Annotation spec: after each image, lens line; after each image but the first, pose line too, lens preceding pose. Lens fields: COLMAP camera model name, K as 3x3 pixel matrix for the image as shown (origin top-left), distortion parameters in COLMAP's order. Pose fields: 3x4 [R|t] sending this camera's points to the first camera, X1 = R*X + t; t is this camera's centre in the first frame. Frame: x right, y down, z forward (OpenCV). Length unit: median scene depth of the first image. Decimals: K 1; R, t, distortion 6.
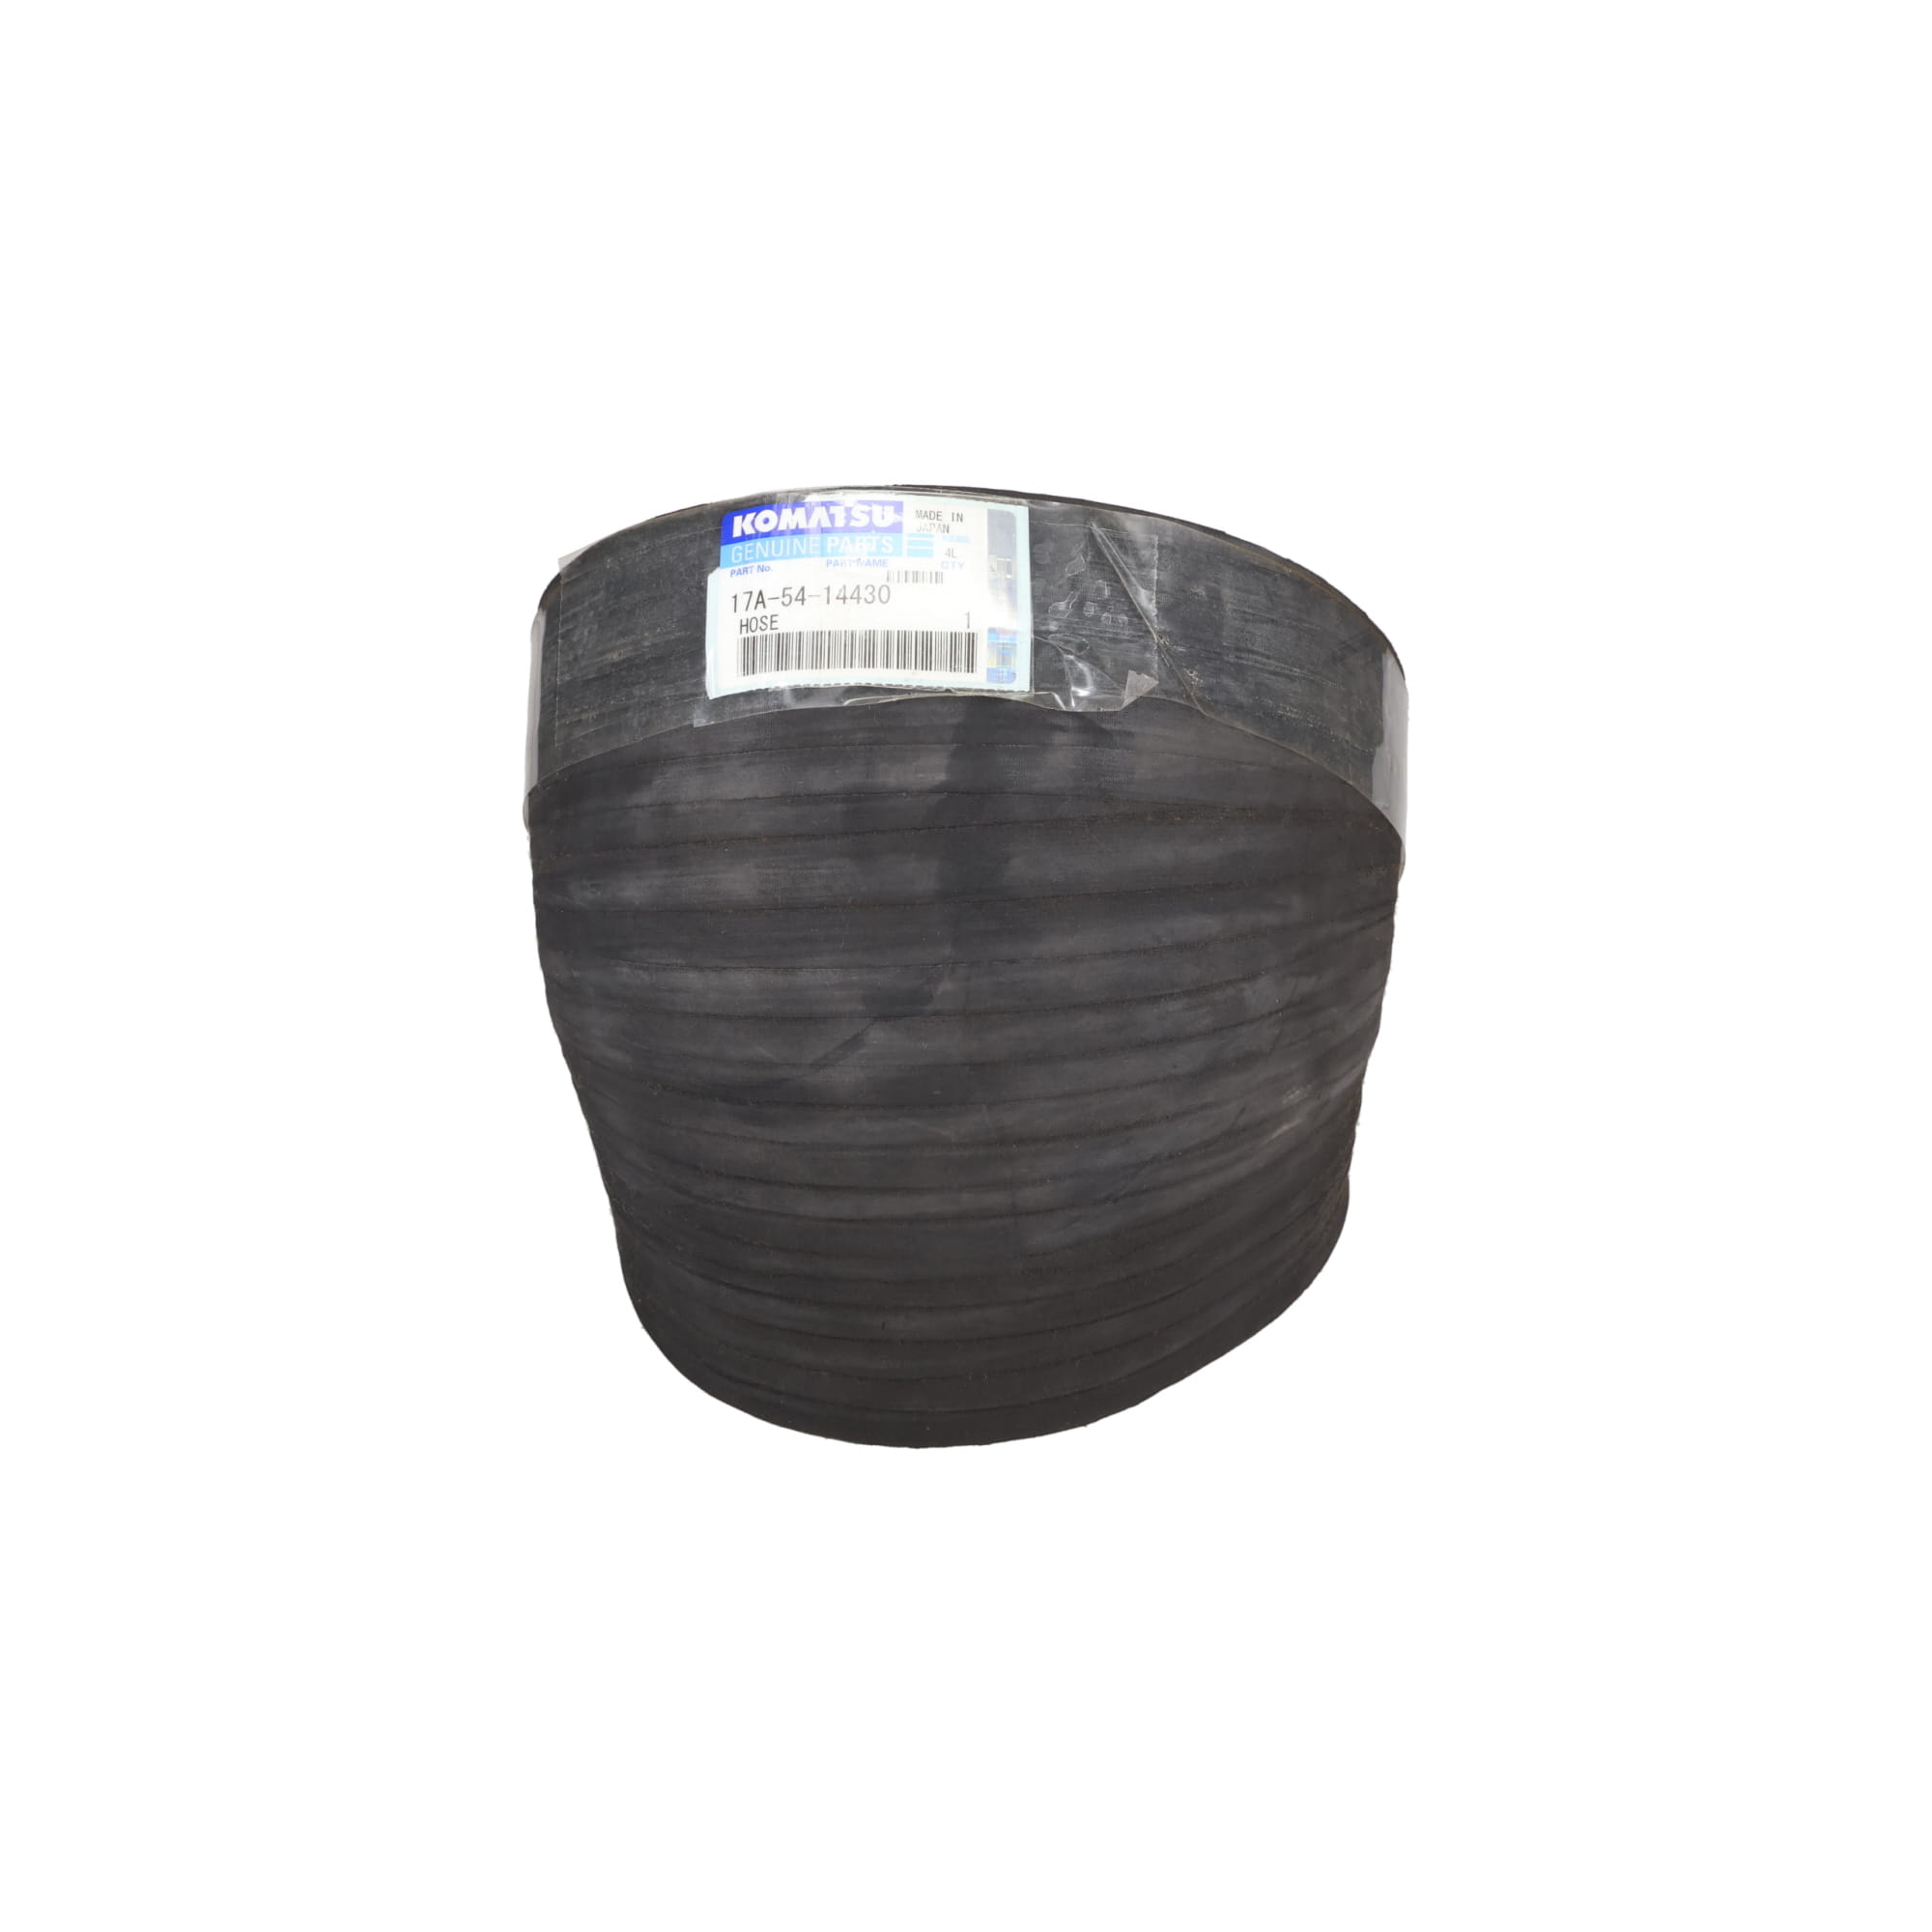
lens RADIAL K [[2044.9, 0, 966.0], [0, 2044.9, 966.0], [0, 0, 1]] dist [-0.009634, -0.004041]
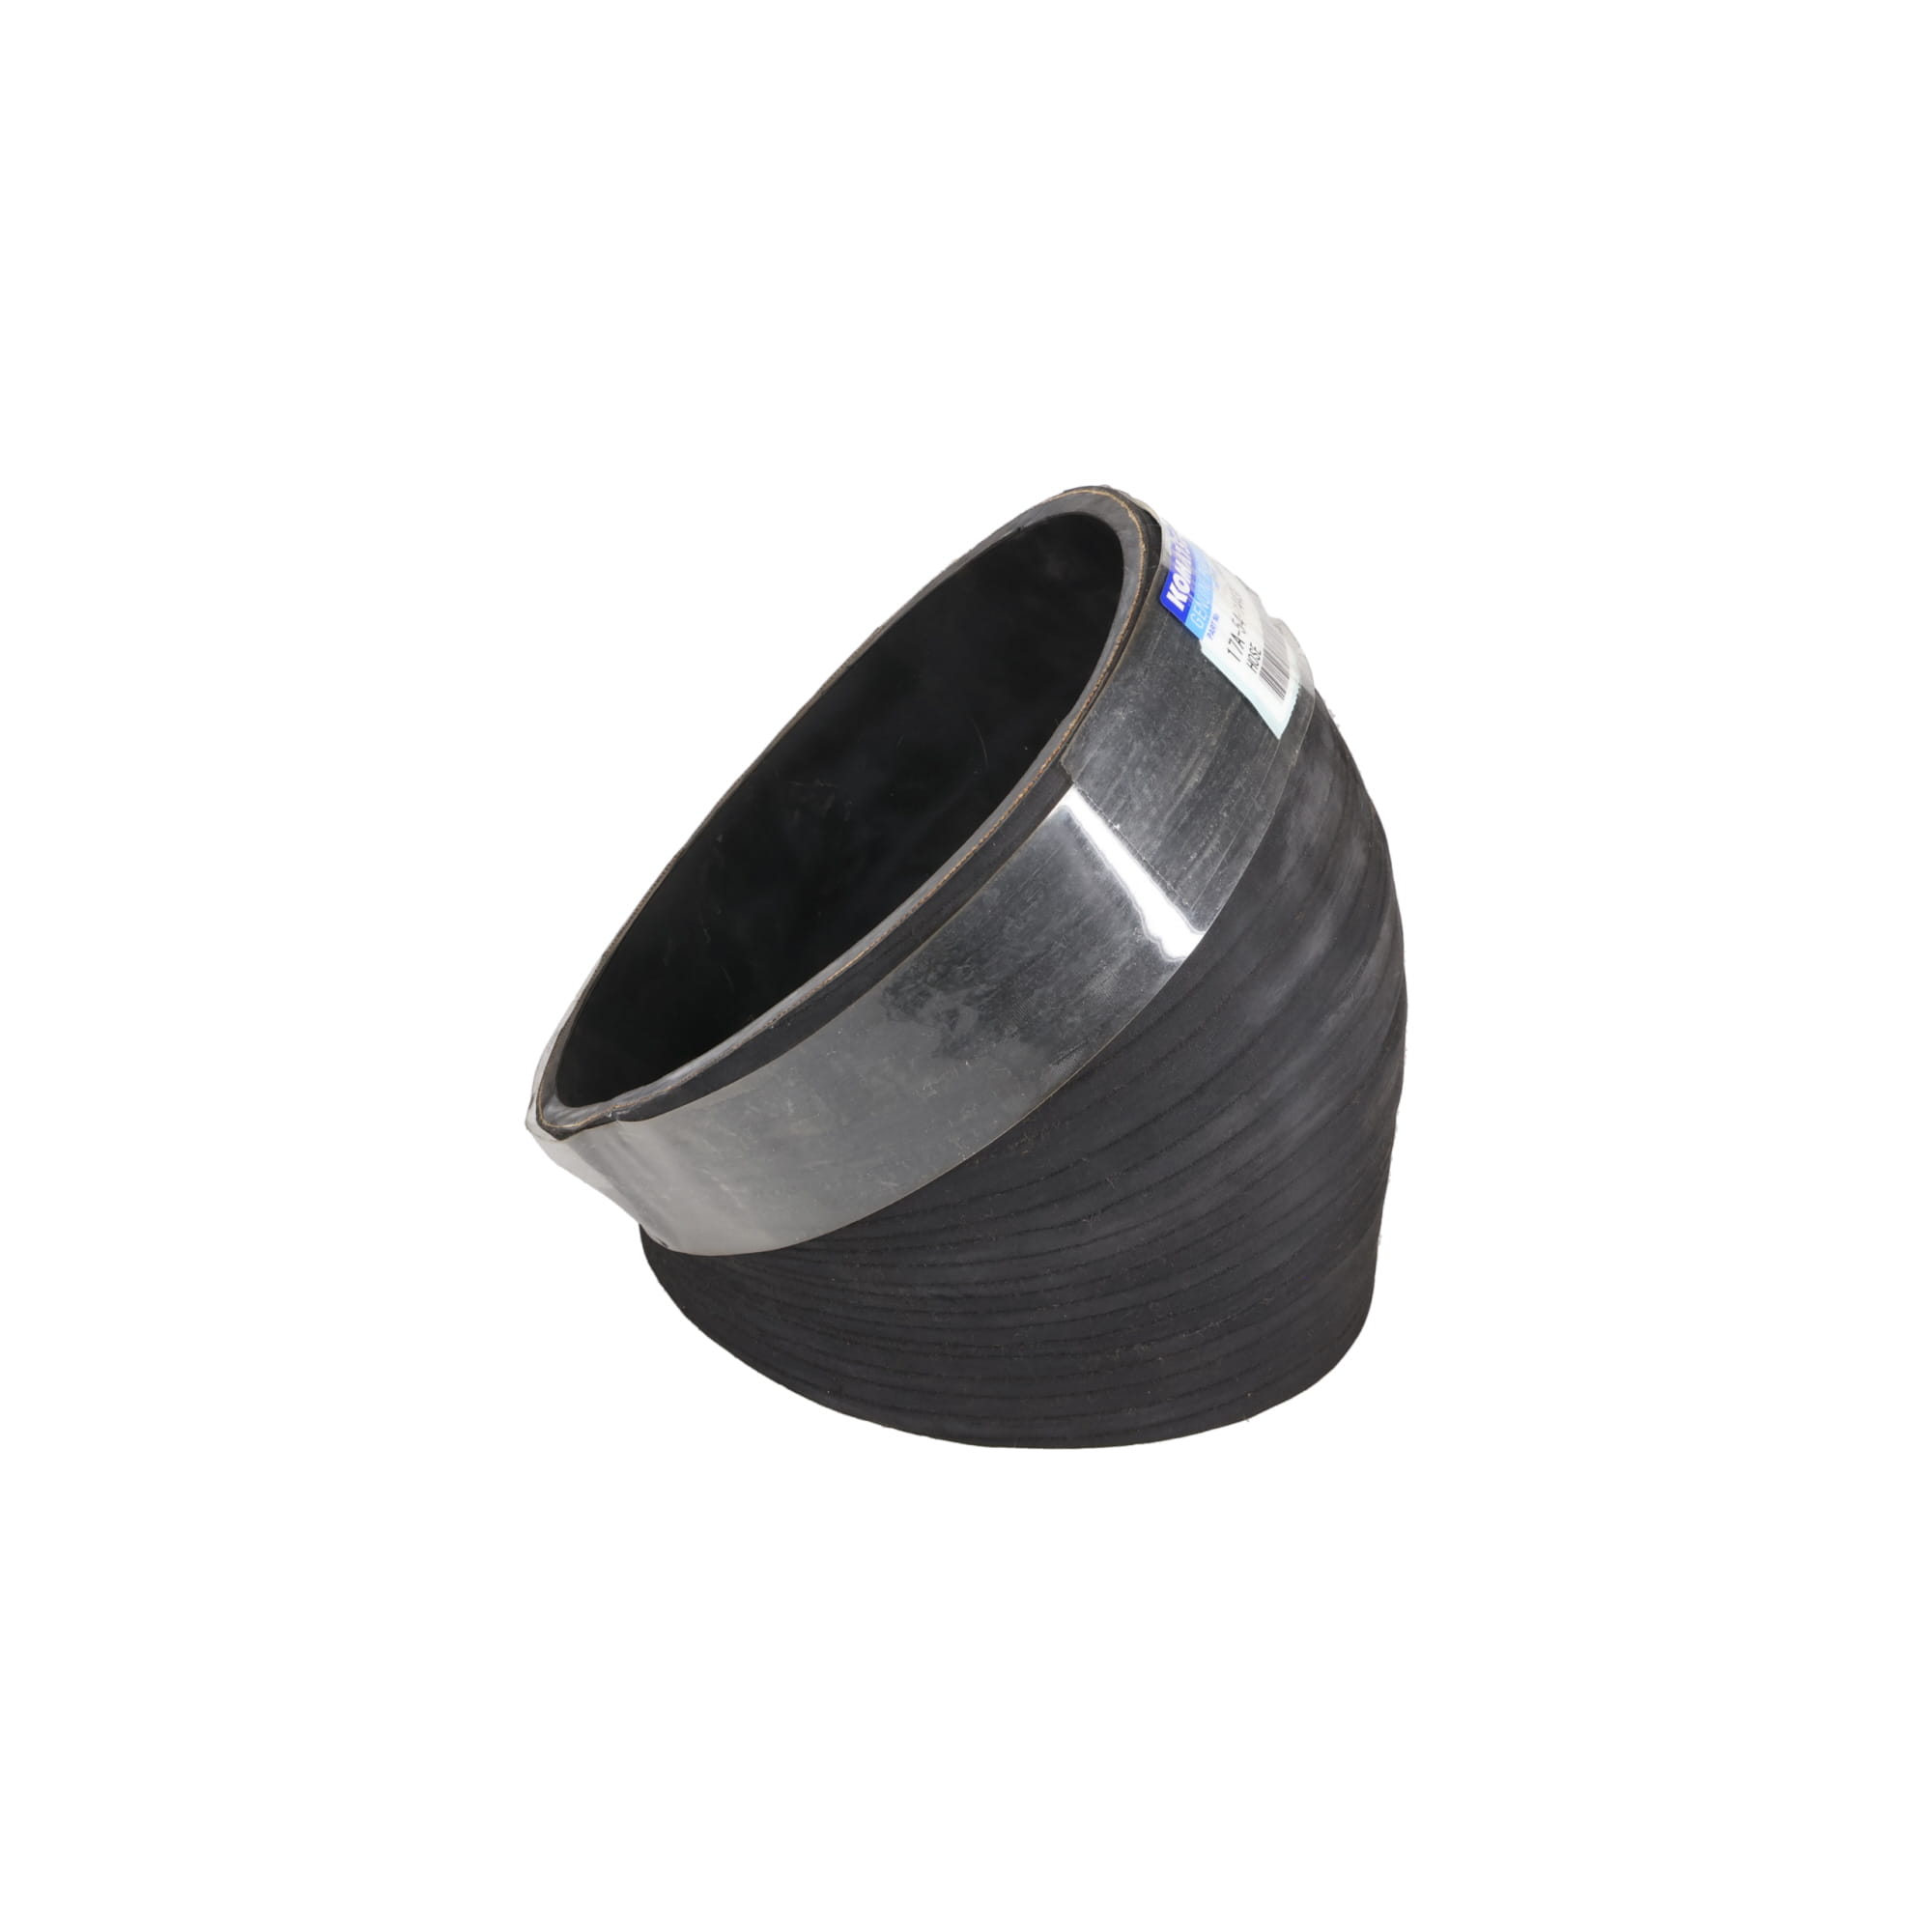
lens RADIAL K [[1977.2, 0, 966.0], [0, 1977.2, 966.0], [0, 0, 1]] dist [-0.009259, -0.000512]
pose [[-0.009365, -0.499651, 0.866176, -1.042089], [0.518772, 0.738098, 0.431378, -0.556508], [-0.854861, 0.453388, 0.252293, 0.930308]]
